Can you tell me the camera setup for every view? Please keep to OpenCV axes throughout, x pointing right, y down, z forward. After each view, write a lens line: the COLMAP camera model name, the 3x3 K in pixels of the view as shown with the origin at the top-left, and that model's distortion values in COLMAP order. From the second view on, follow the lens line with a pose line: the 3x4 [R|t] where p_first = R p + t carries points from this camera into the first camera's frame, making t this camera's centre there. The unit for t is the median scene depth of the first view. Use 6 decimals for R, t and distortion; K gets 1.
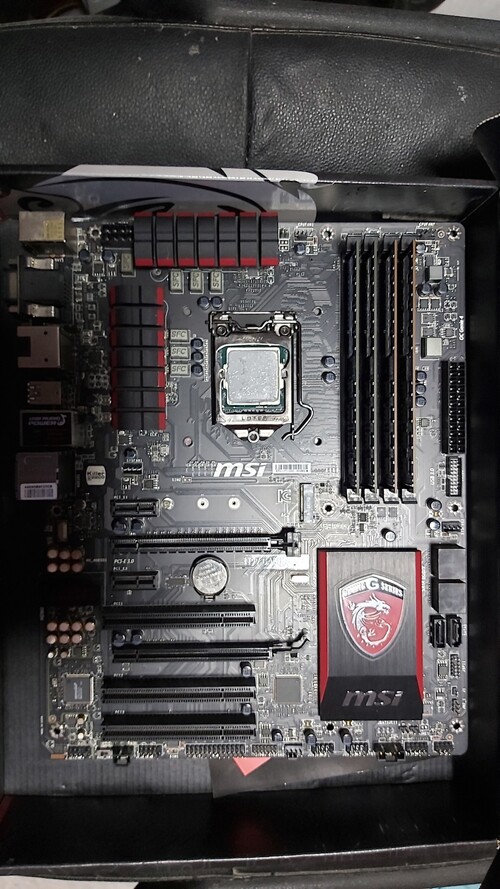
lens RADIAL K [[683.6, 0, 250.3], [0, 683.6, 445.7], [0, 0, 1]] dist [0.003979, -0.004410]
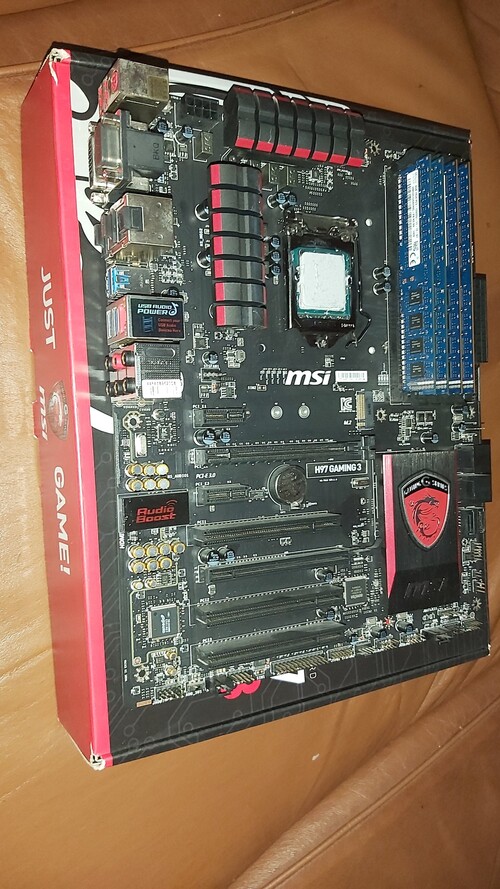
lens RADIAL K [[683.6, 0, 250.2], [0, 683.6, 444.8], [0, 0, 1]] dist [0.003979, -0.004410]
pose [[0.859154, -0.024783, 0.511117, -0.601144], [0.018356, 0.999676, 0.017618, 0.113722], [-0.511388, -0.005754, 0.859331, 0.186215]]
